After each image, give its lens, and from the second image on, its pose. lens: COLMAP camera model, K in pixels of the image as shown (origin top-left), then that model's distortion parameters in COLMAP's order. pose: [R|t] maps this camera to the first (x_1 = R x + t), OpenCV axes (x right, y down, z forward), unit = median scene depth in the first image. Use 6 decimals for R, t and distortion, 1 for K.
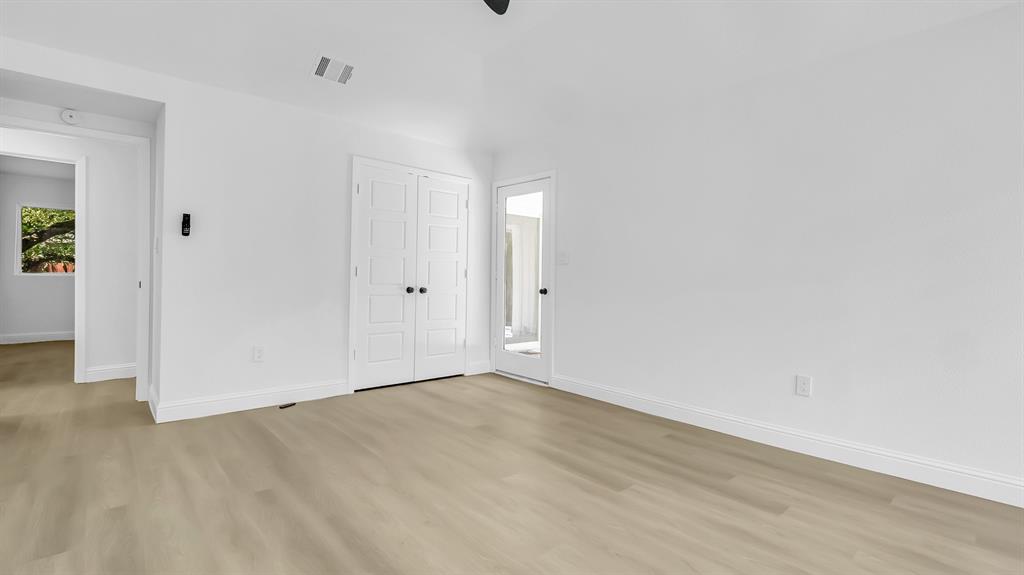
lens RADIAL K [[417.0, 0, 506.4], [0, 417.0, 286.3], [0, 0, 1]] dist [0.000738, -0.000111]
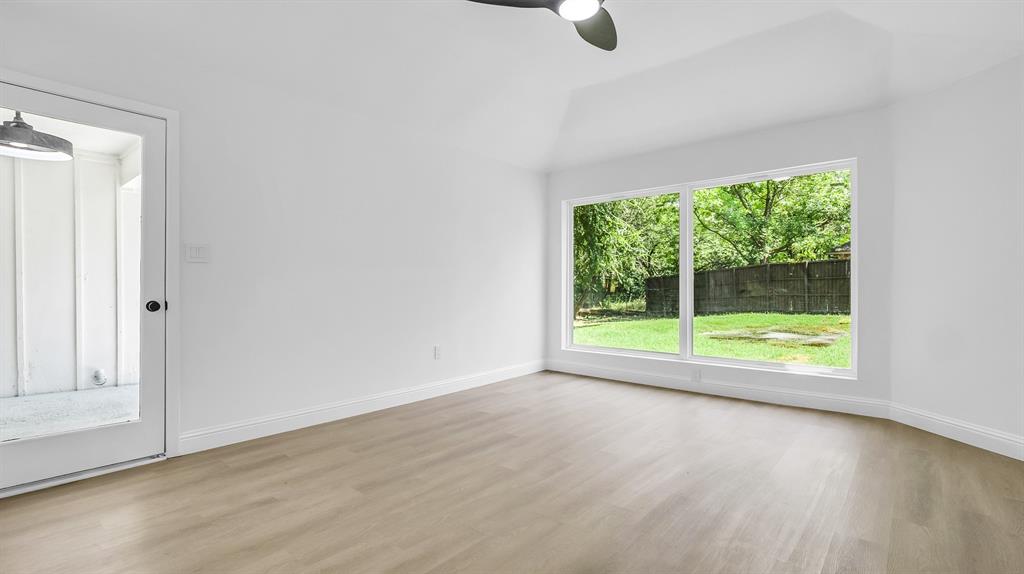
lens RADIAL K [[417.0, 0, 506.4], [0, 417.0, 285.8], [0, 0, 1]] dist [0.000738, -0.000111]
pose [[-0.039034, -0.023892, 0.998952, -0.943781], [0.006492, 0.999687, 0.024163, -0.050353], [-0.999217, 0.007428, -0.038866, 0.900902]]
